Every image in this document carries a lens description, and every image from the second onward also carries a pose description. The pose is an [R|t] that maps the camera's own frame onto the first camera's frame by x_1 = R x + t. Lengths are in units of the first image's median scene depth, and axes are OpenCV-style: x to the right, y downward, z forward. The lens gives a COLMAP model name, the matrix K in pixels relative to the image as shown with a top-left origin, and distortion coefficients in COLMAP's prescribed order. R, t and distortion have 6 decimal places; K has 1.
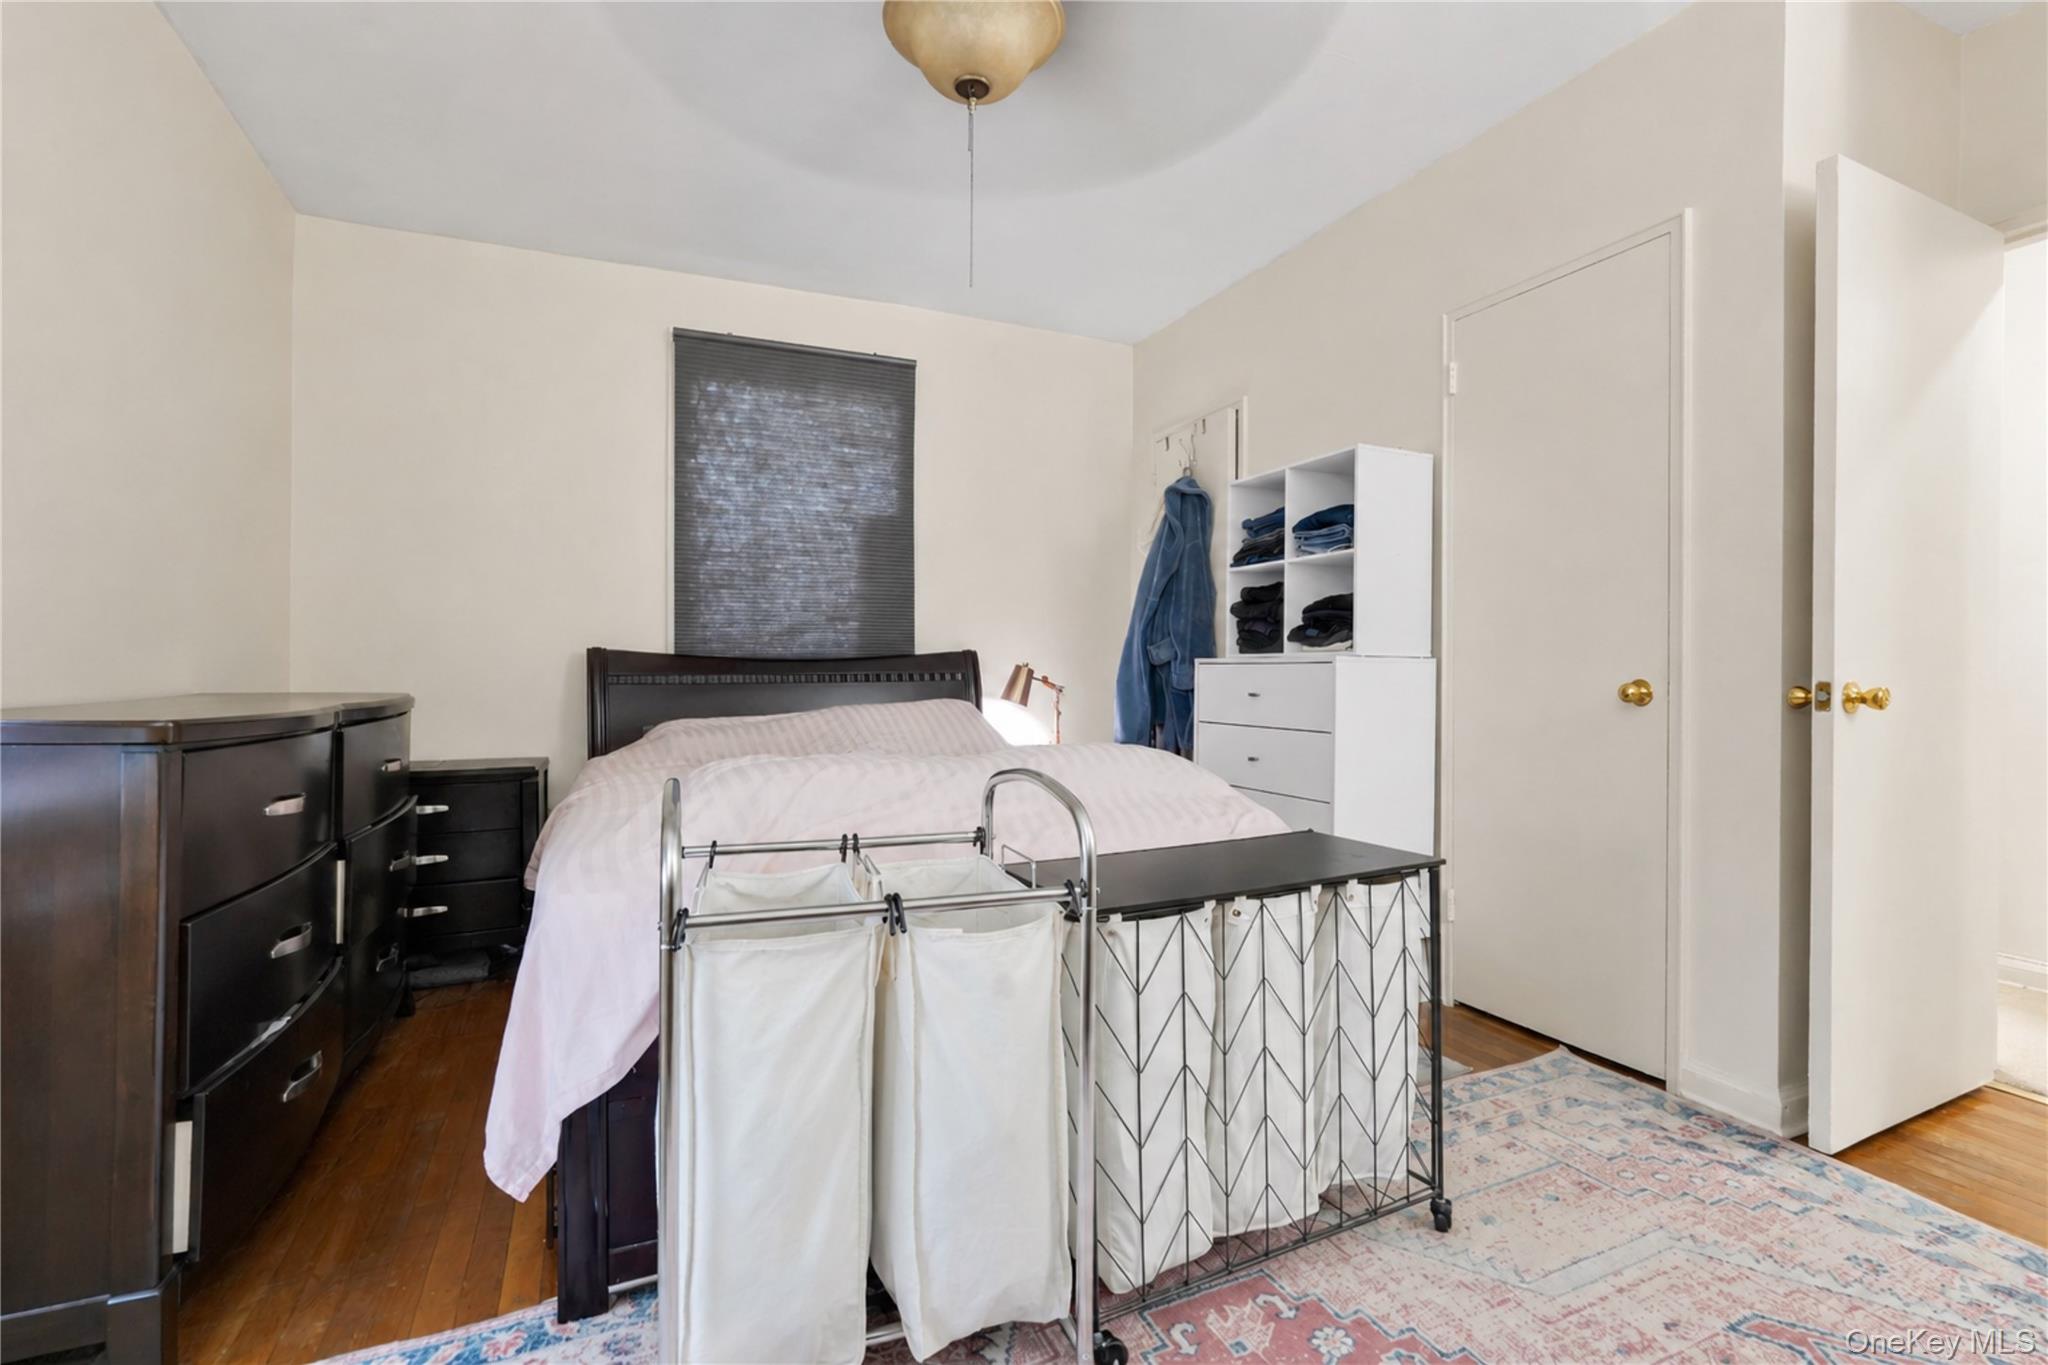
lens RADIAL K [[914.2, 0, 1024.0], [0, 914.2, 682.5], [0, 0, 1]] dist [-0.000305, 0.000114]
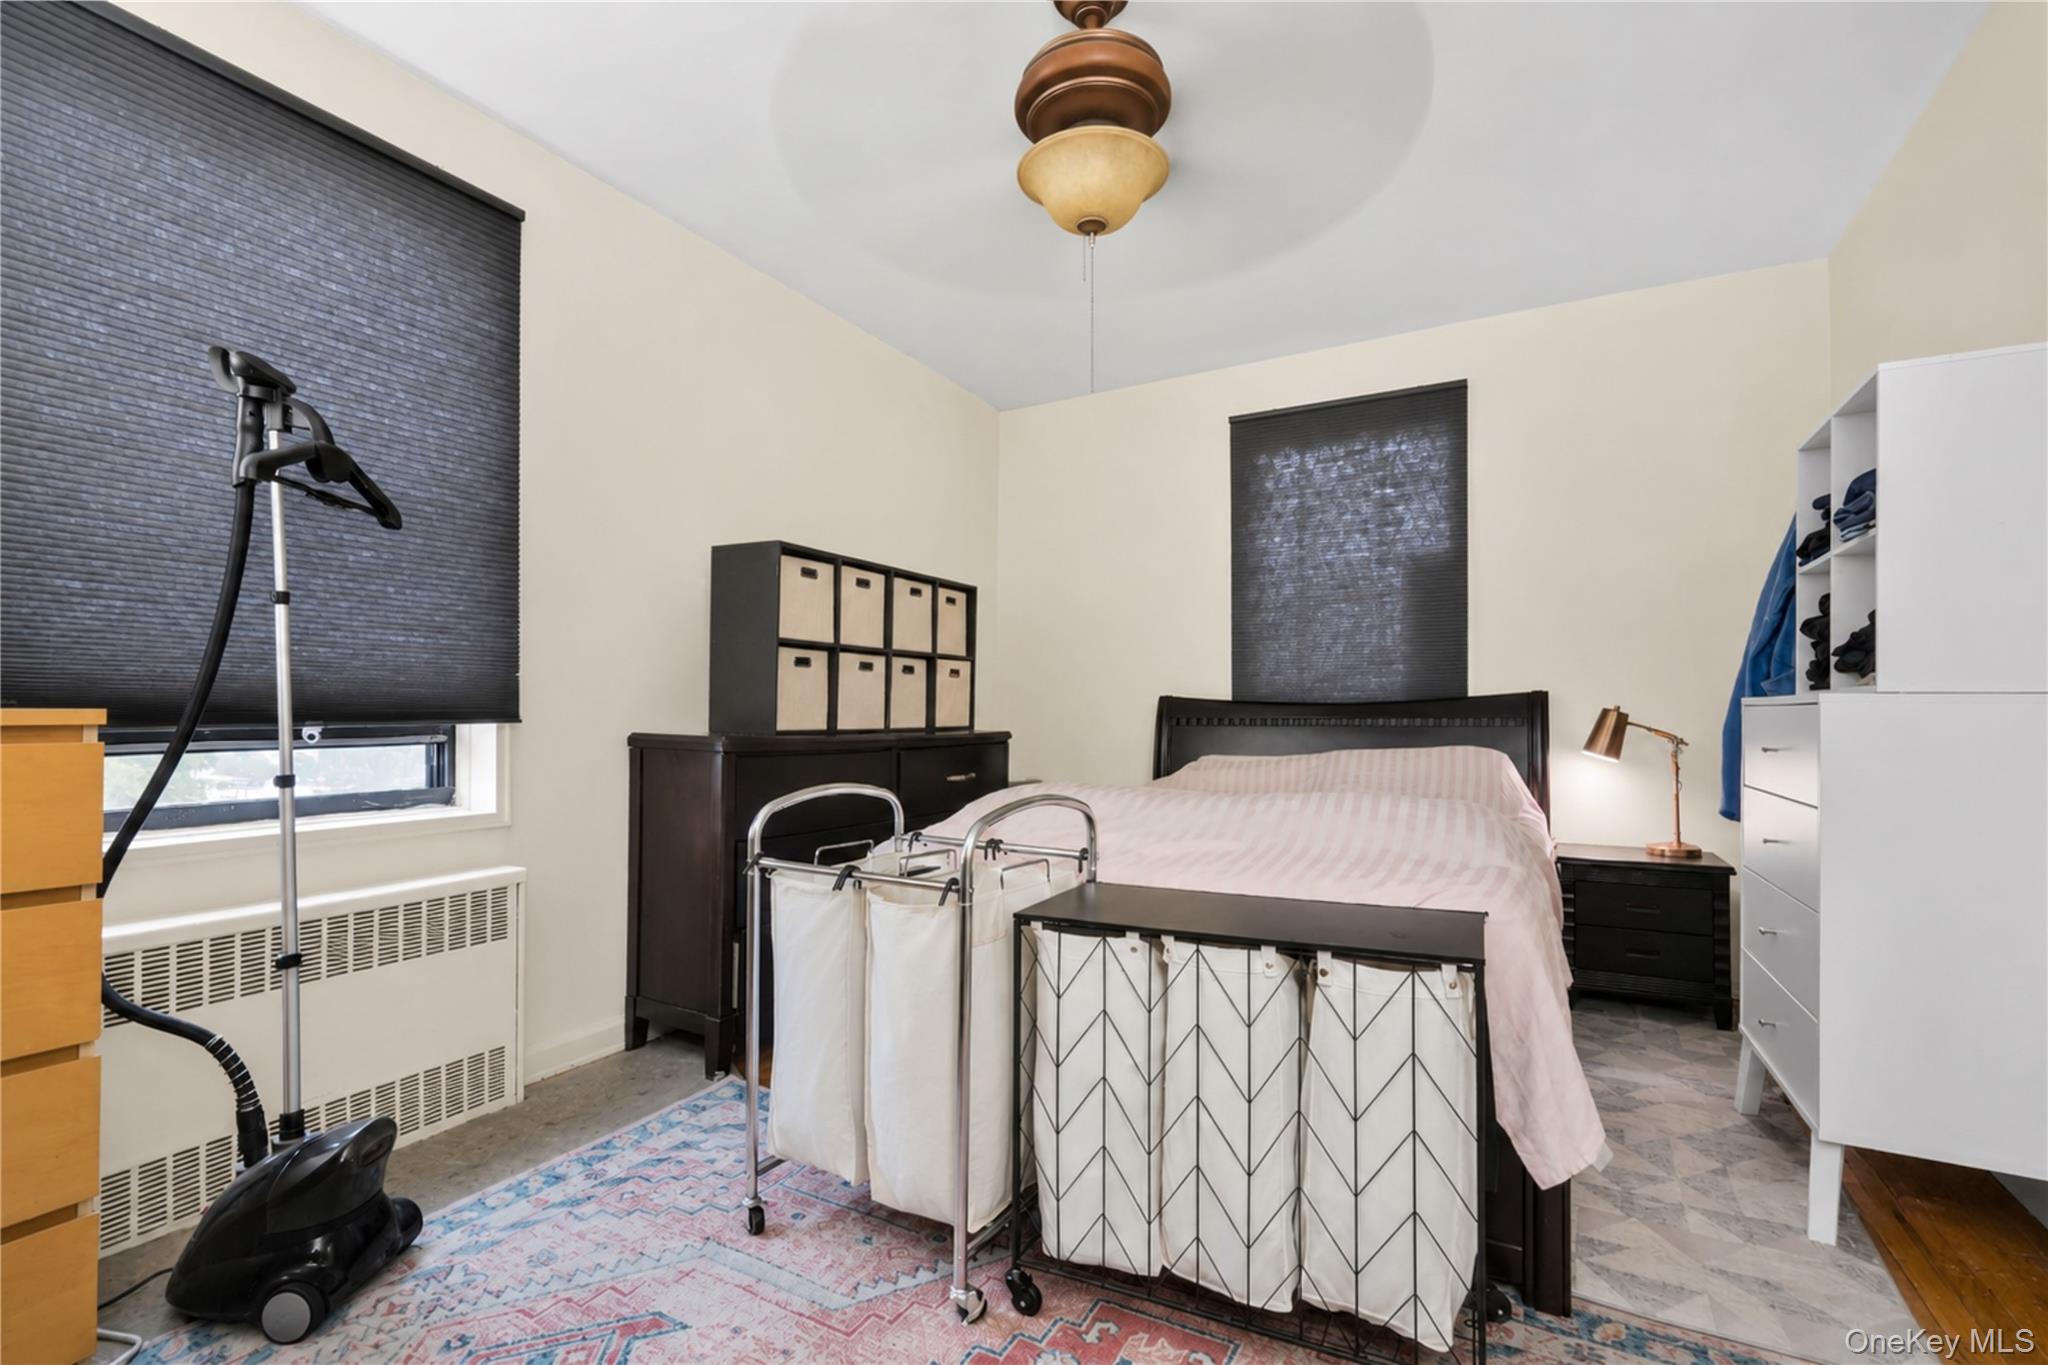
lens RADIAL K [[913.0, 0, 1022.6], [0, 913.0, 707.7], [0, 0, 1]] dist [-0.001563, 0.000275]
pose [[0.618742, -0.004933, -0.785579, 0.345247], [-0.012418, 0.999794, -0.016060, -0.000074], [0.785496, 0.019693, 0.618553, 0.088903]]
